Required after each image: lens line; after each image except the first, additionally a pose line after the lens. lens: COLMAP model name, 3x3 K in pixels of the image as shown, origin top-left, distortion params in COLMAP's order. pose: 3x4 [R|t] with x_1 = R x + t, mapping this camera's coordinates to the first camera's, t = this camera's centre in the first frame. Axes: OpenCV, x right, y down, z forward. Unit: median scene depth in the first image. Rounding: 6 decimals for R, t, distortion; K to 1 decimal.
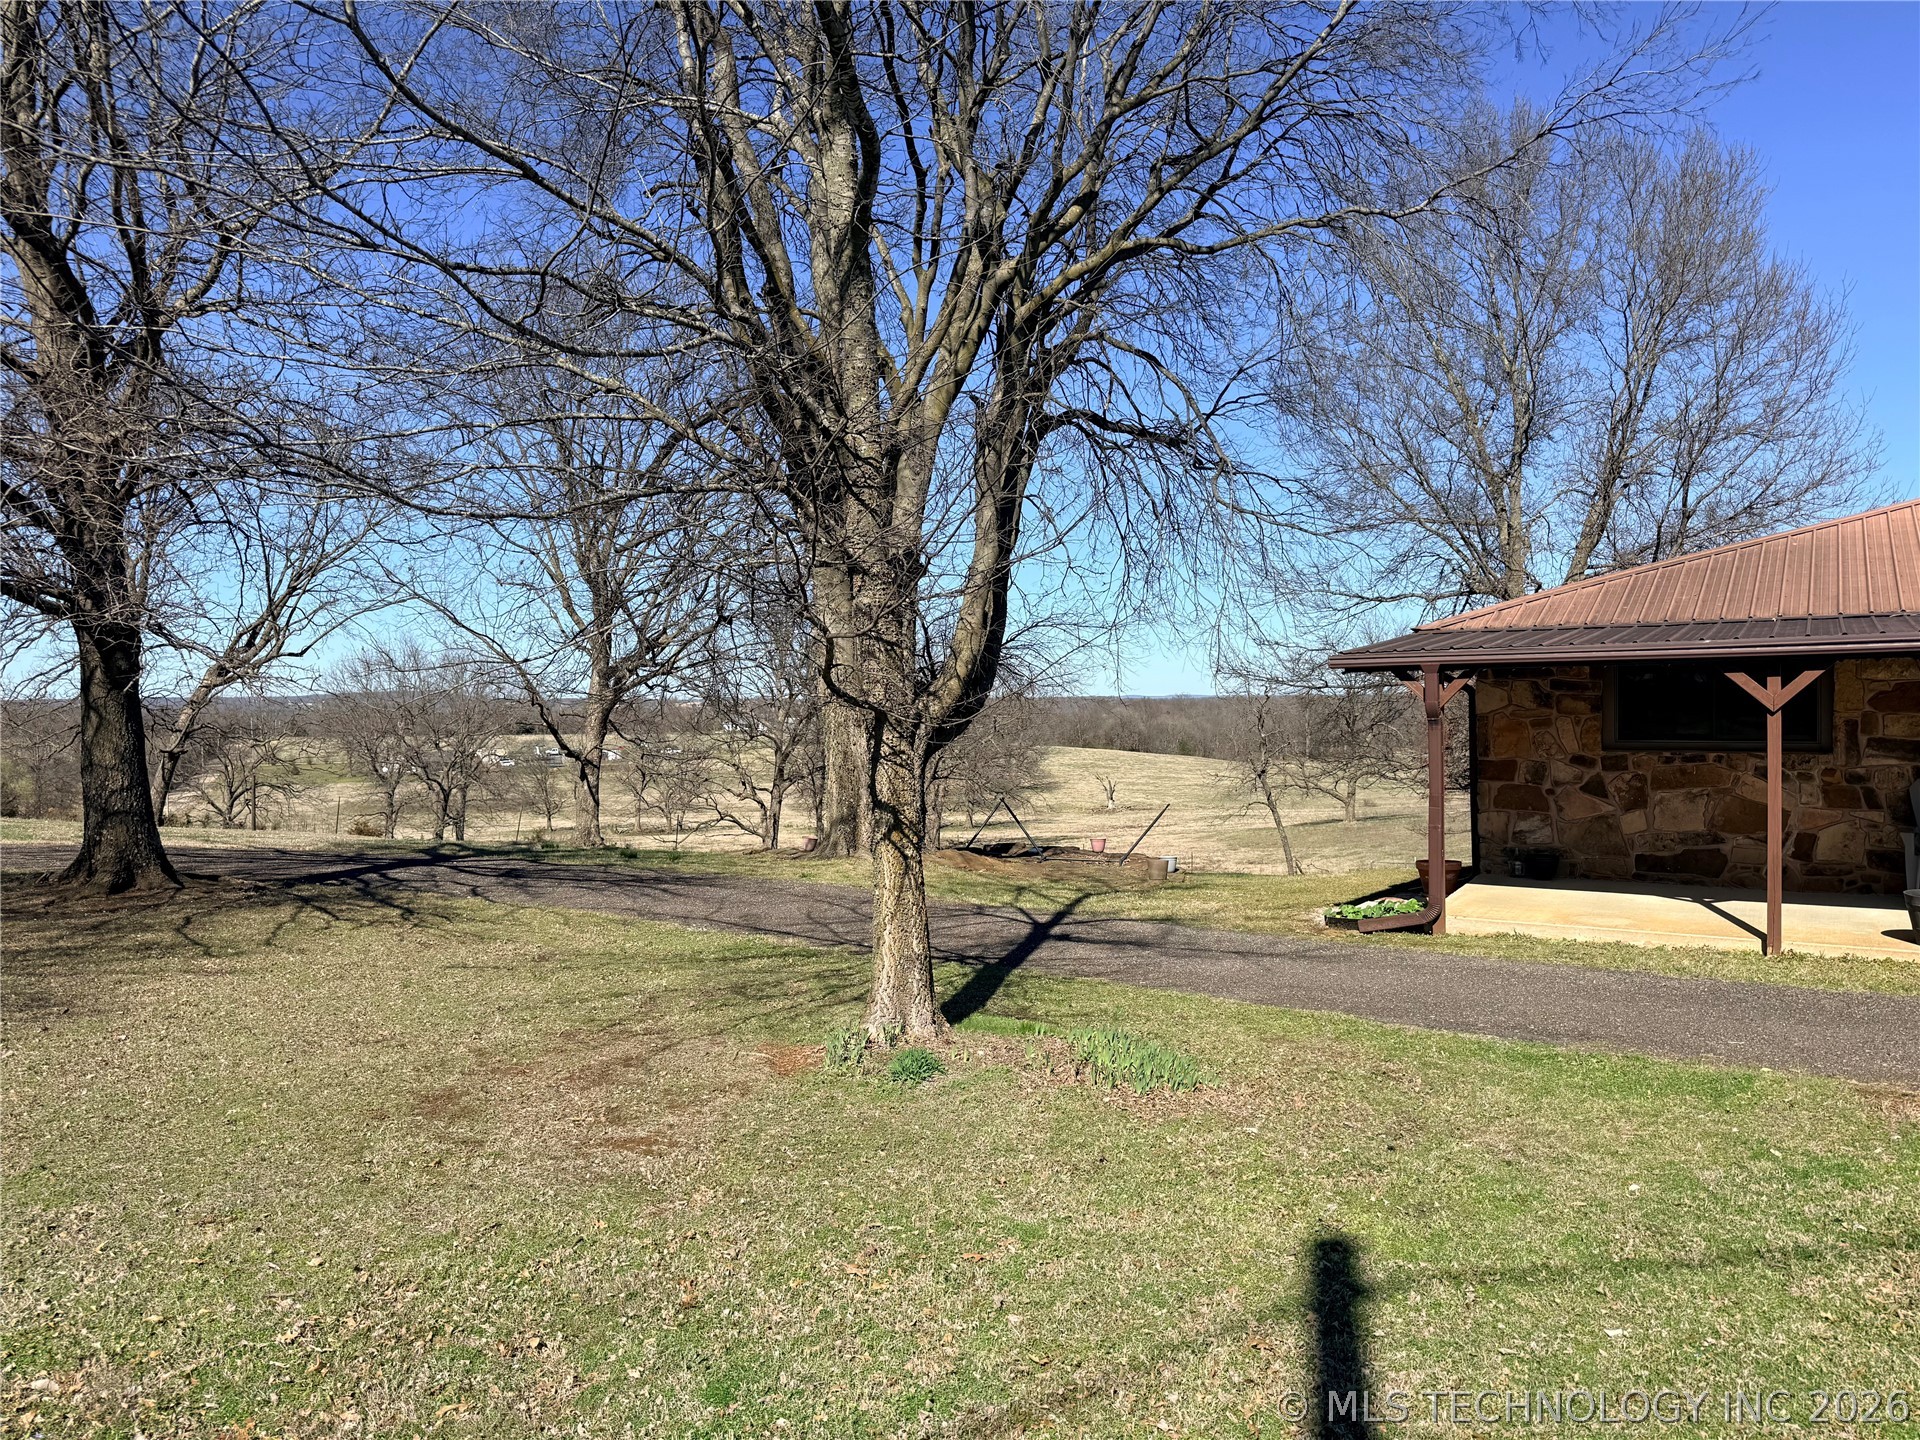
lens RADIAL K [[1346.5, 0, 965.3], [0, 1346.5, 715.8], [0, 0, 1]] dist [0.105949, -0.158004]
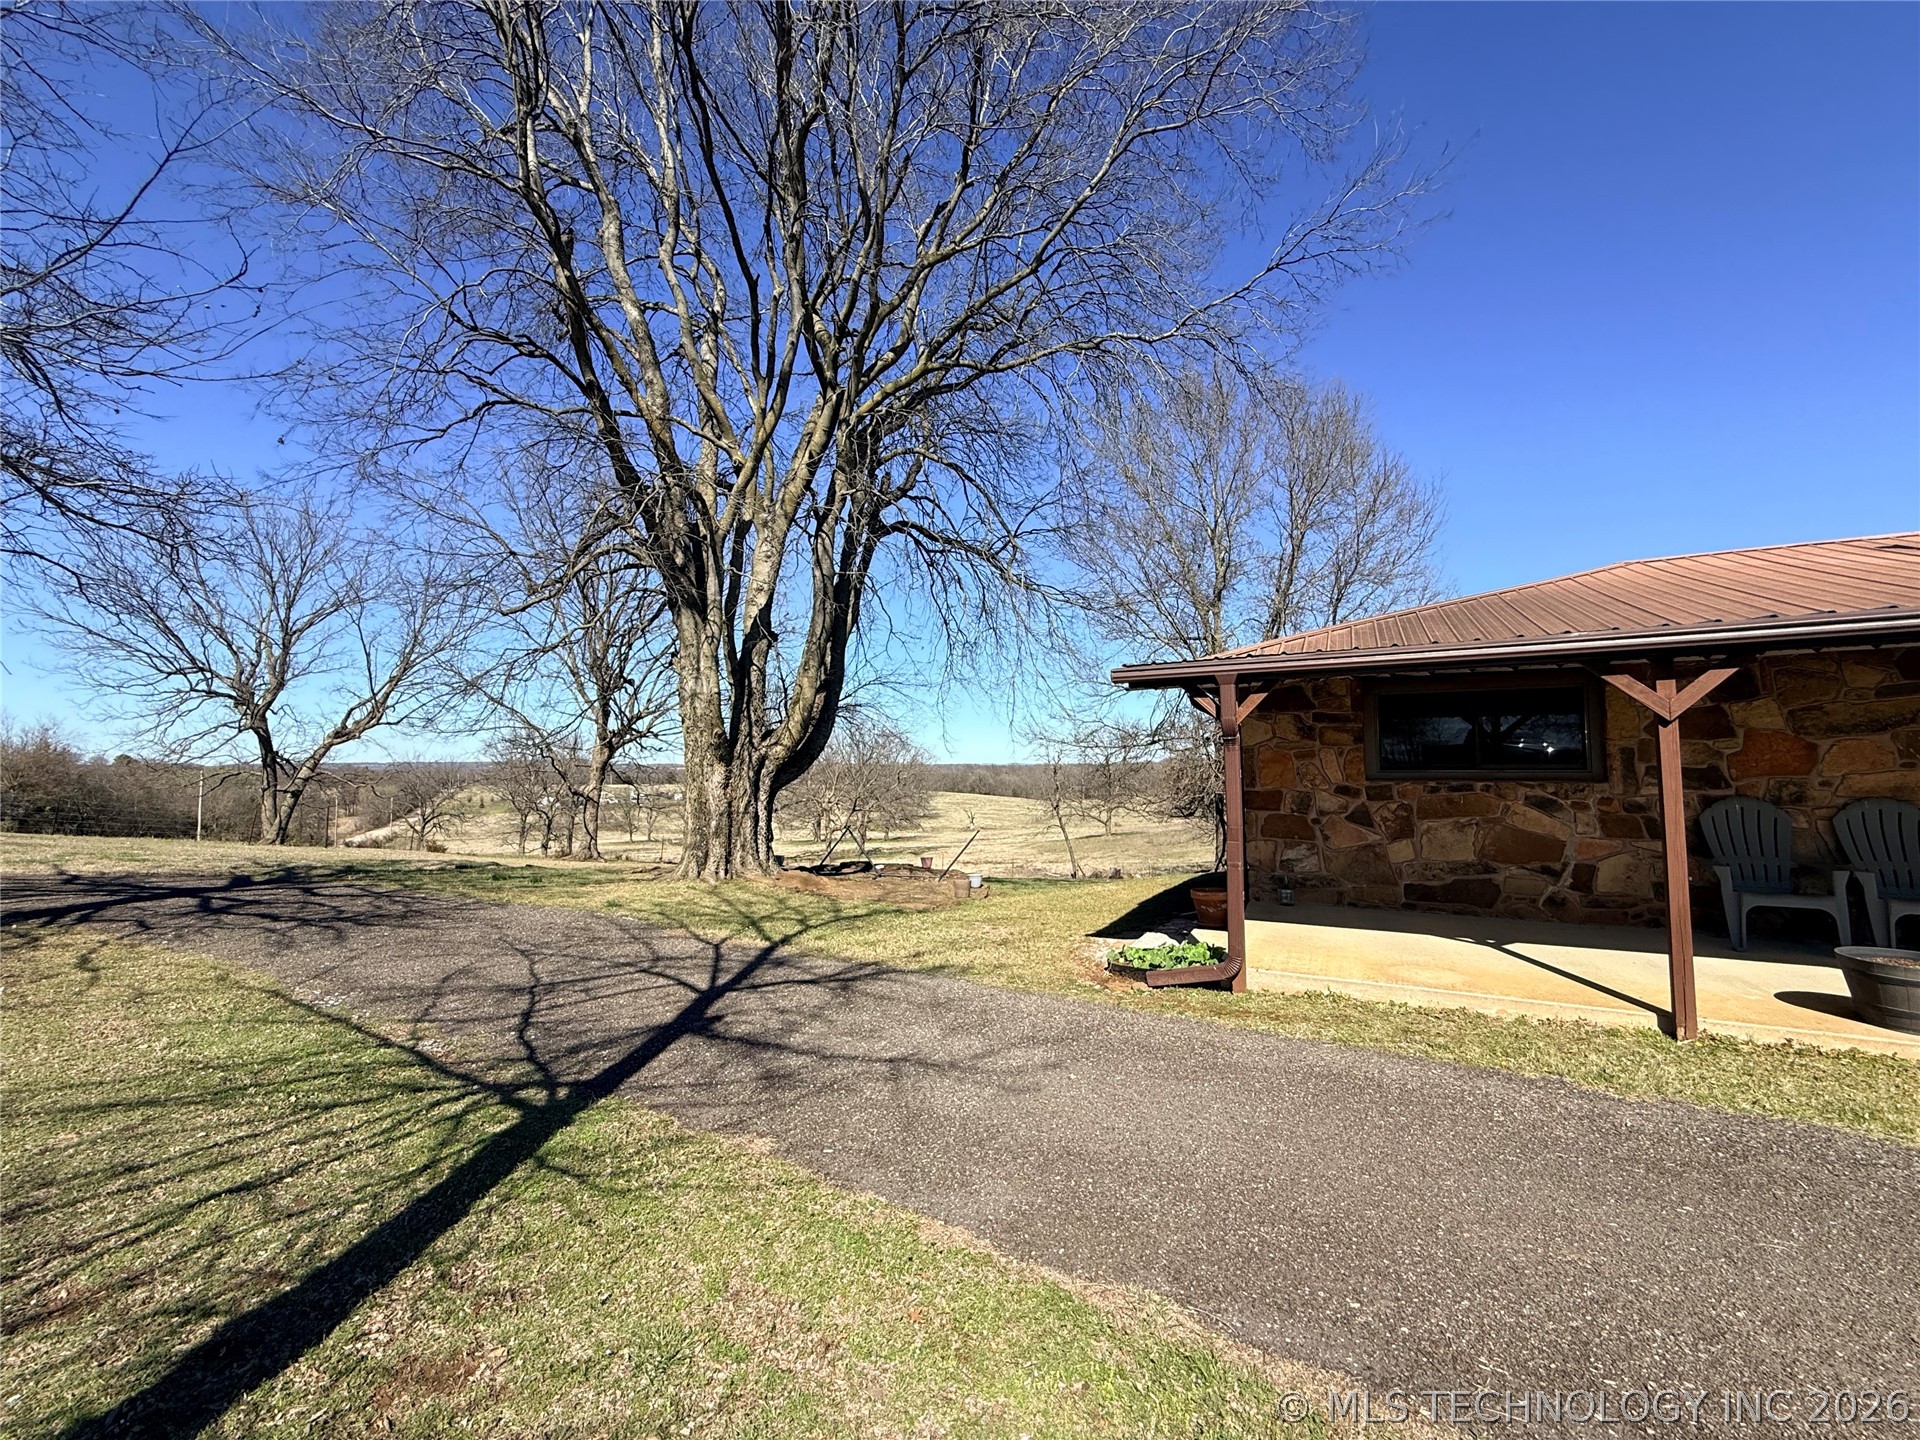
lens RADIAL K [[766.6, 0, 952.2], [0, 766.6, 720.5], [0, 0, 1]] dist [-0.000833, 0.000364]
pose [[0.996917, 0.008067, 0.078052, 0.110075], [-0.002523, 0.997483, -0.070866, 0.021682], [-0.078427, 0.070451, 0.994427, 0.448149]]
